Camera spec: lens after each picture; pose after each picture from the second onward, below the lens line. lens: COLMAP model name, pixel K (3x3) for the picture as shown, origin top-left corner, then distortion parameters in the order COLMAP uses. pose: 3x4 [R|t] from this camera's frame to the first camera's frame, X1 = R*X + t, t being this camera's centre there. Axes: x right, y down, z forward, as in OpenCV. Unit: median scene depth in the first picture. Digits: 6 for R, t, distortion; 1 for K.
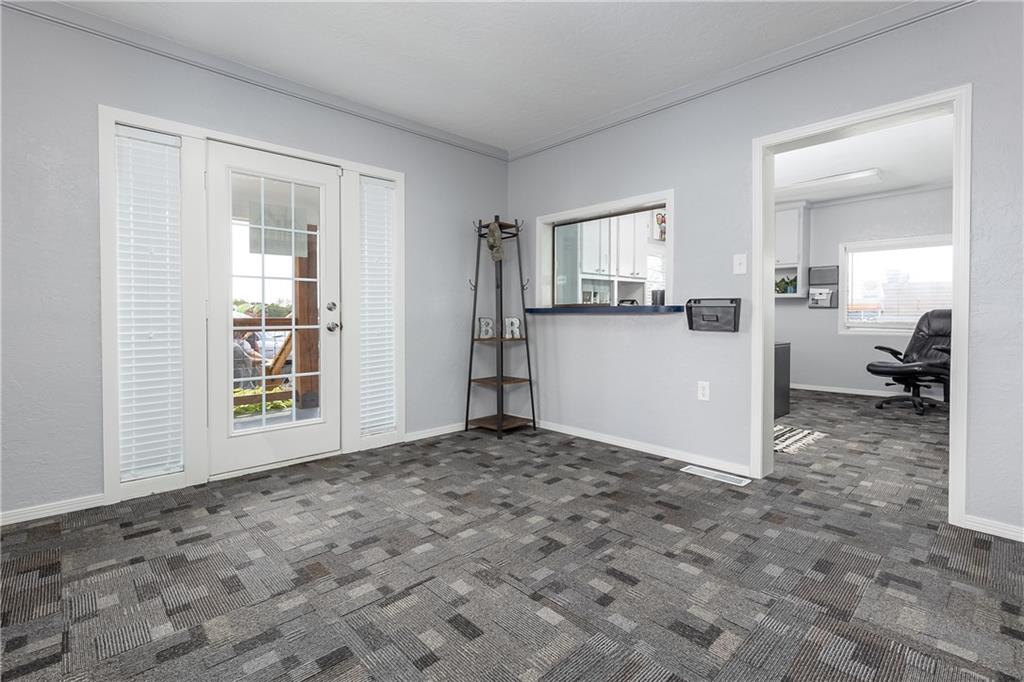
lens RADIAL K [[480.7, 0, 511.8], [0, 480.7, 333.1], [0, 0, 1]] dist [0.001940, -0.000279]
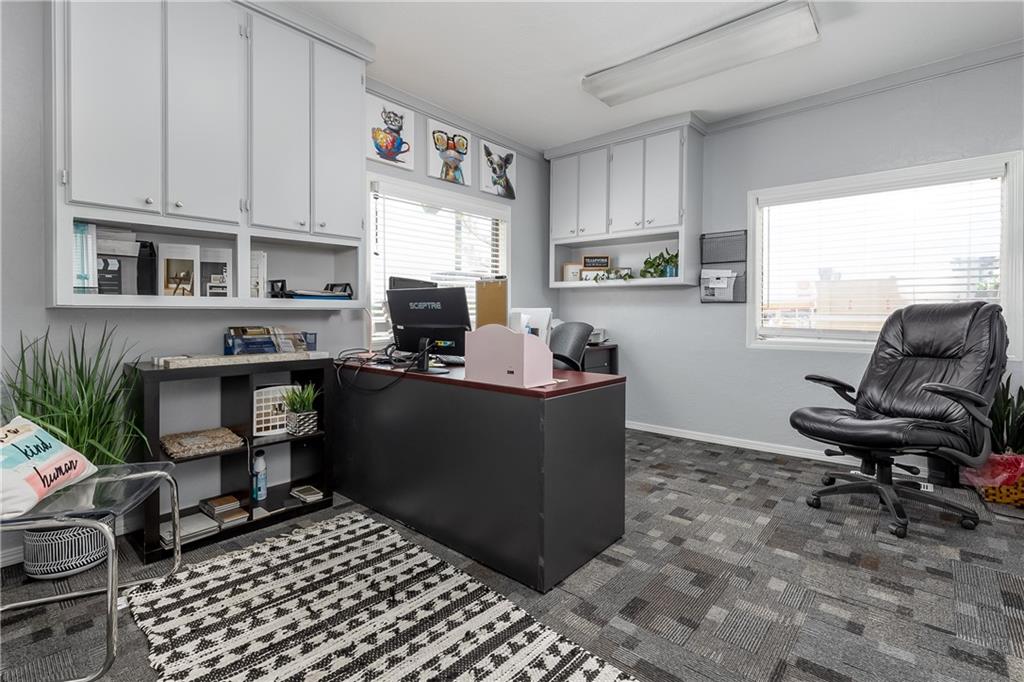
lens RADIAL K [[480.7, 0, 512.0], [0, 480.7, 332.3], [0, 0, 1]] dist [0.001940, -0.000279]
pose [[0.995388, -0.002692, 0.095895, 0.383674], [0.002710, 0.999996, -0.000053, -0.019453], [-0.095895, 0.000312, 0.995391, 0.506325]]
